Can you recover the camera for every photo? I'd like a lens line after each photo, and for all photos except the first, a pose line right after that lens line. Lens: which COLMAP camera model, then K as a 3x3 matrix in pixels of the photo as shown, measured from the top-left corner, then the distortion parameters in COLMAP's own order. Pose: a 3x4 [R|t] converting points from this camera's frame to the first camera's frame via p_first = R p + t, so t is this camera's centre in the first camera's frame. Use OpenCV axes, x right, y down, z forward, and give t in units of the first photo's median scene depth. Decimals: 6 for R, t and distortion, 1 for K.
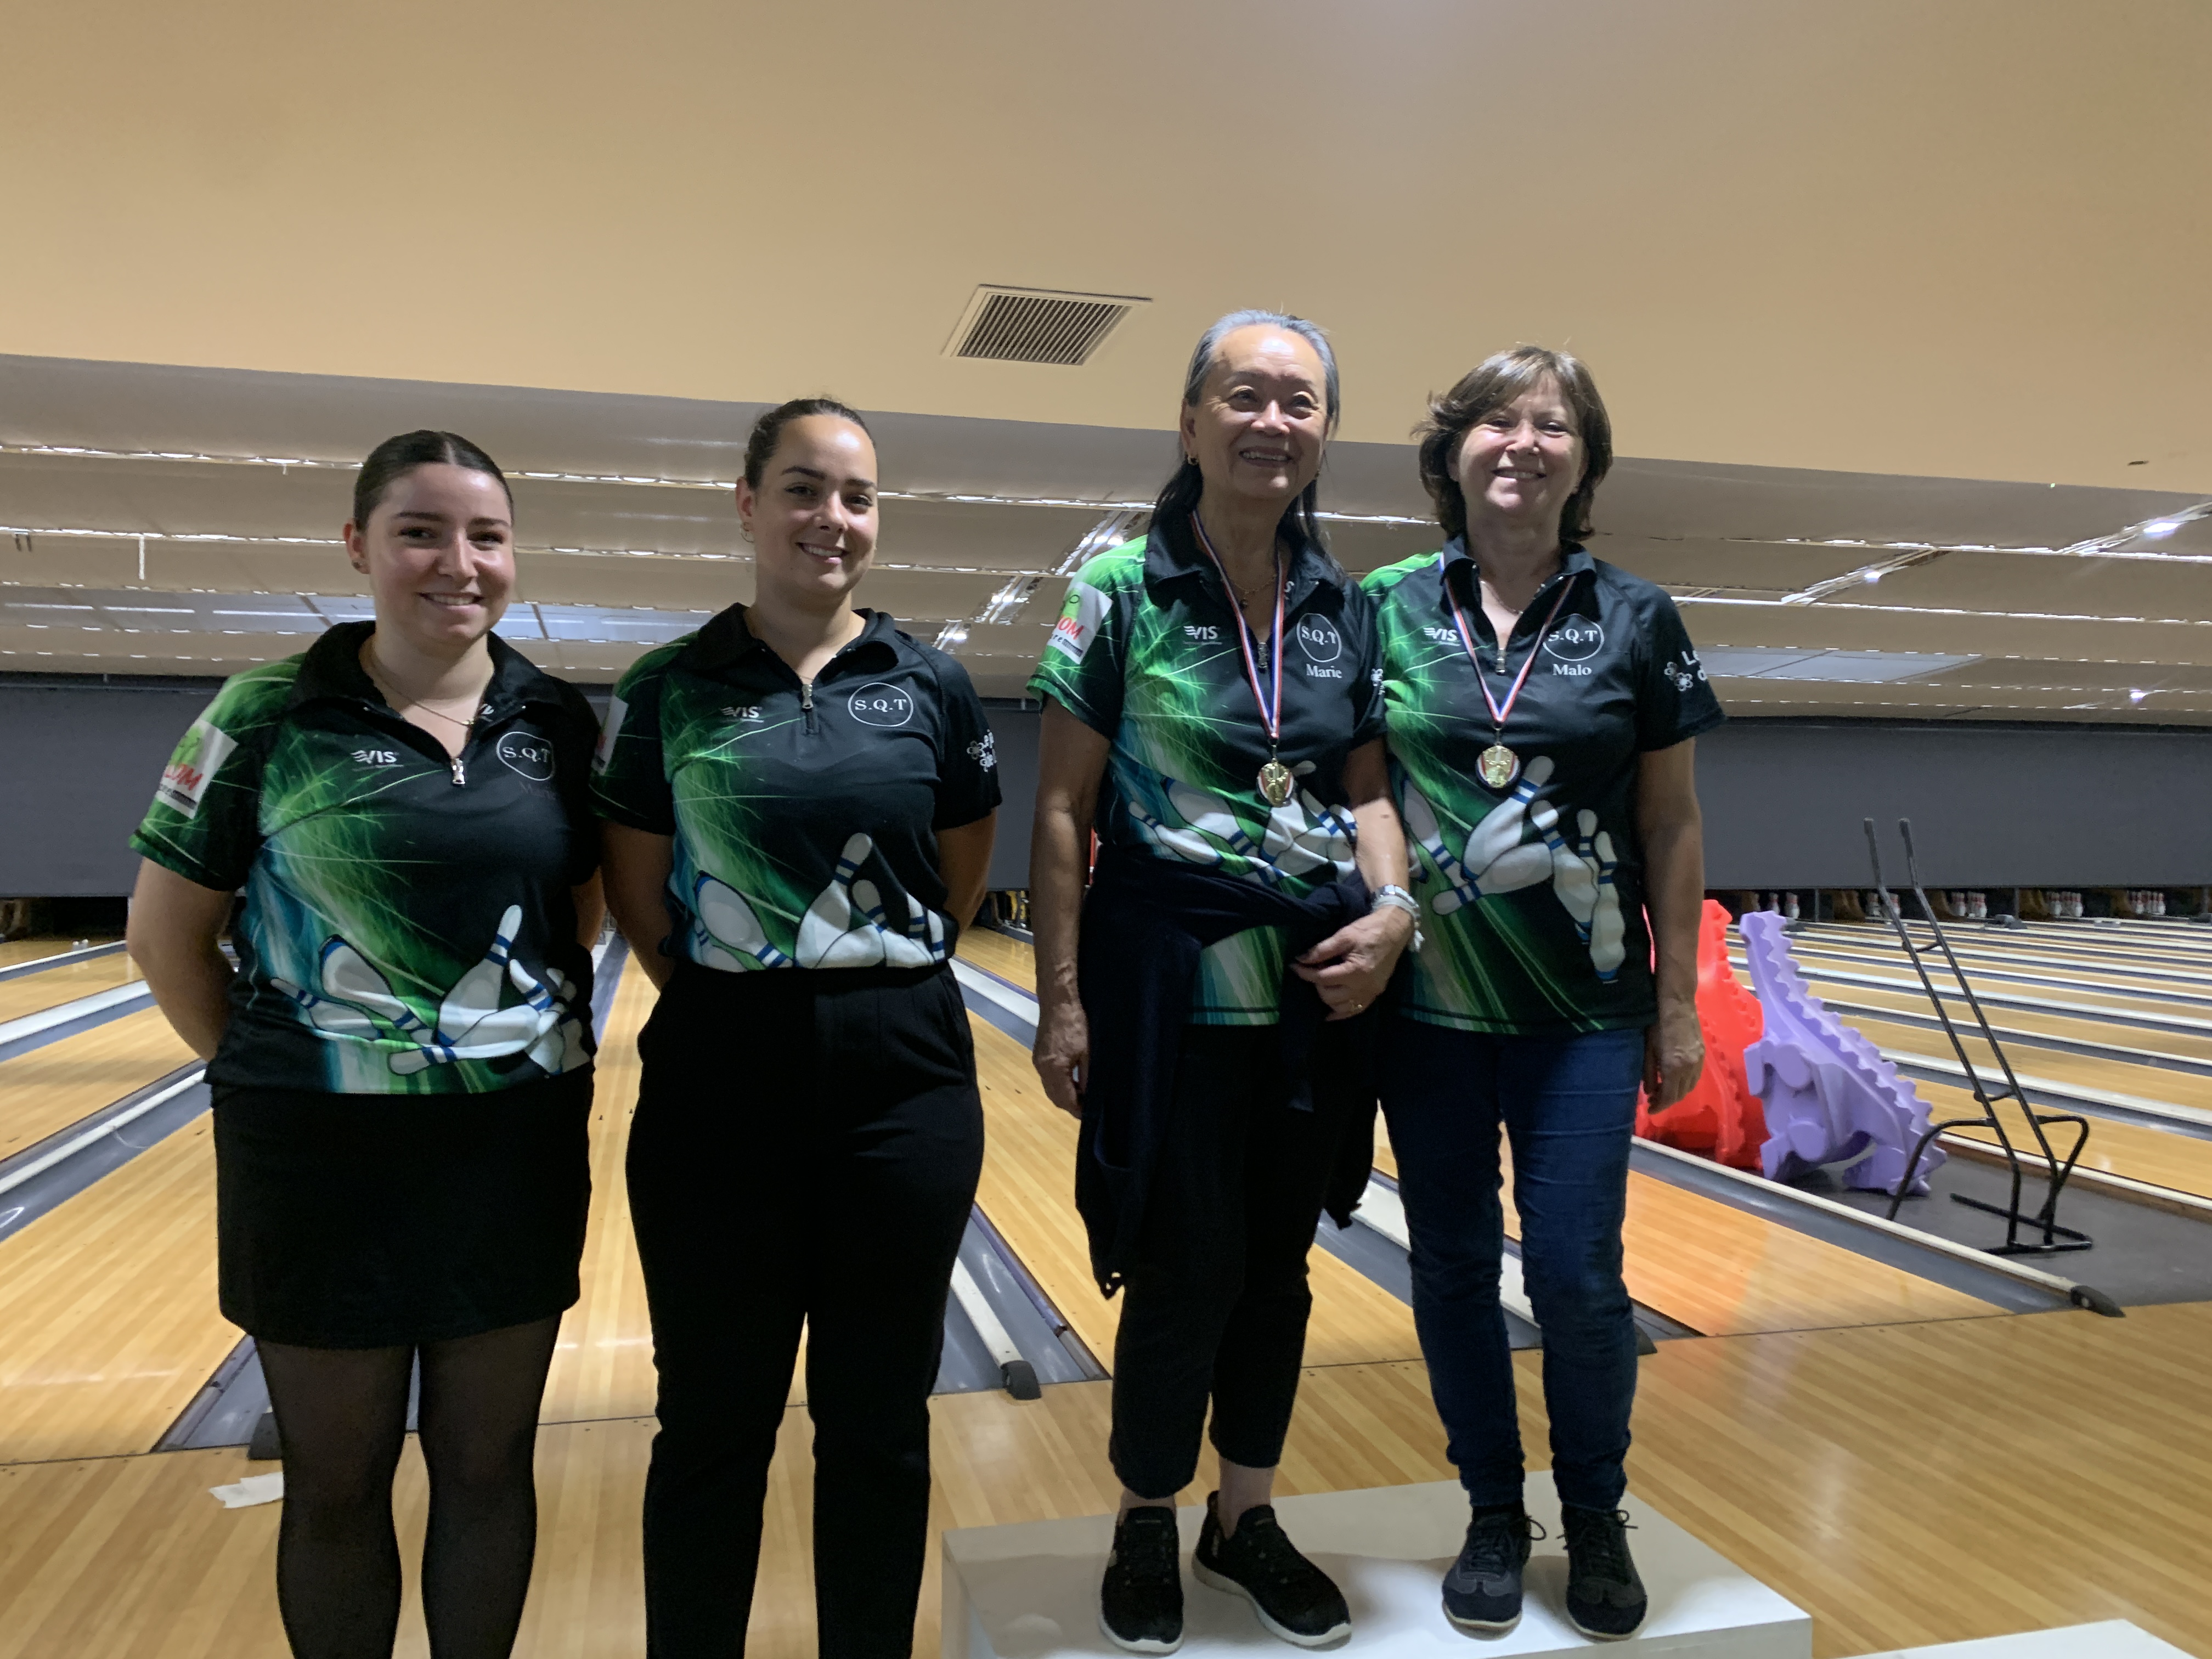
lens RADIAL K [[1705.6, 0, 1086.0], [0, 1705.6, 819.6], [0, 0, 1]] dist [0.014389, -0.020252]
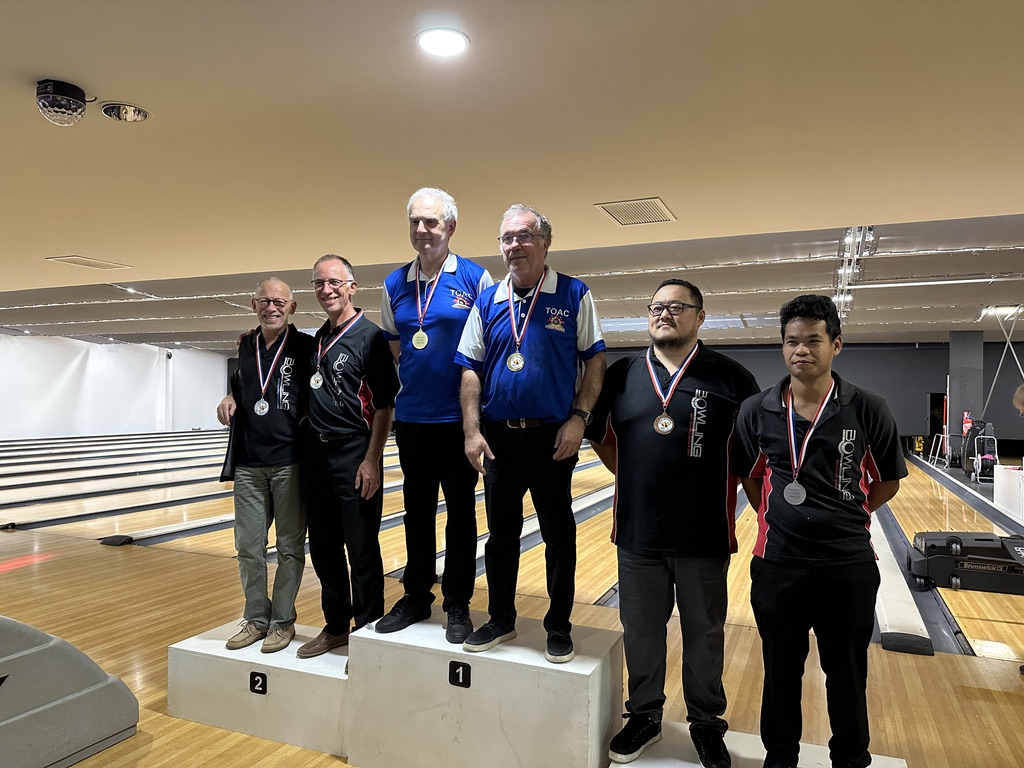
lens RADIAL K [[726.1, 0, 507.6], [0, 726.1, 379.7], [0, 0, 1]] dist [0.018728, -0.032851]
pose [[0.791465, -0.012955, -0.611078, 0.313247], [-0.004723, 0.999616, -0.027310, 0.000859], [0.611197, 0.024501, 0.791099, 0.002971]]
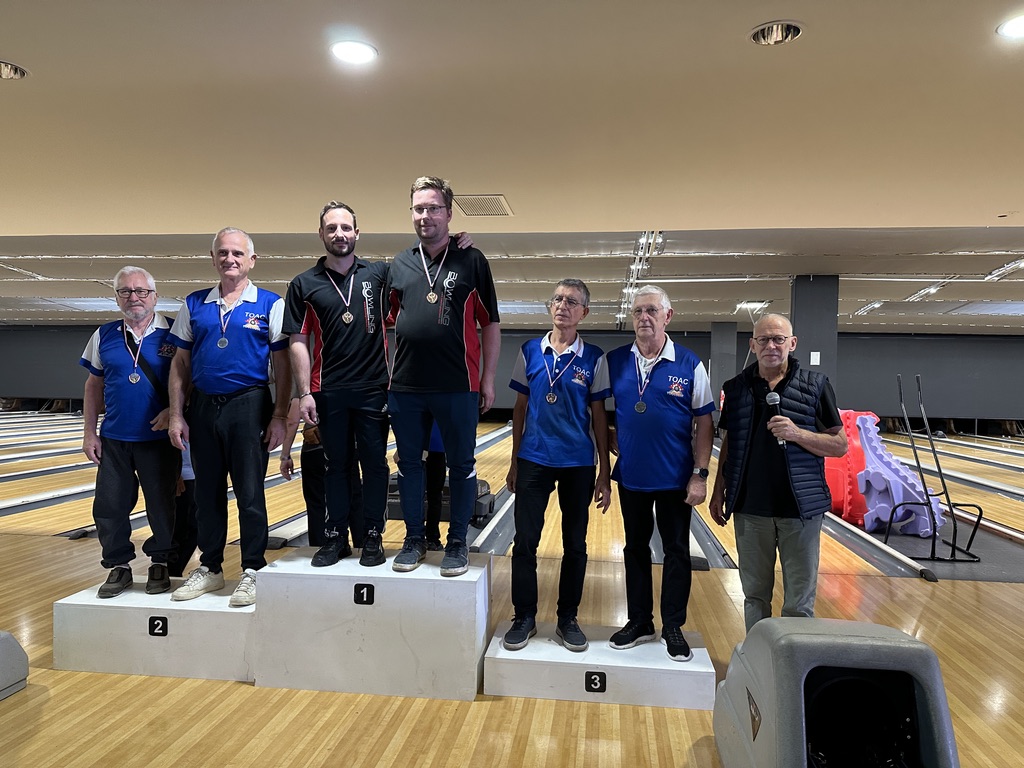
lens RADIAL K [[726.1, 0, 521.1], [0, 726.1, 377.6], [0, 0, 1]] dist [0.018728, -0.032851]
pose [[0.935683, 0.004529, -0.352812, 0.307155], [-0.008410, 0.999920, -0.009466, 0.014220], [0.352741, 0.011824, 0.935646, -0.091869]]
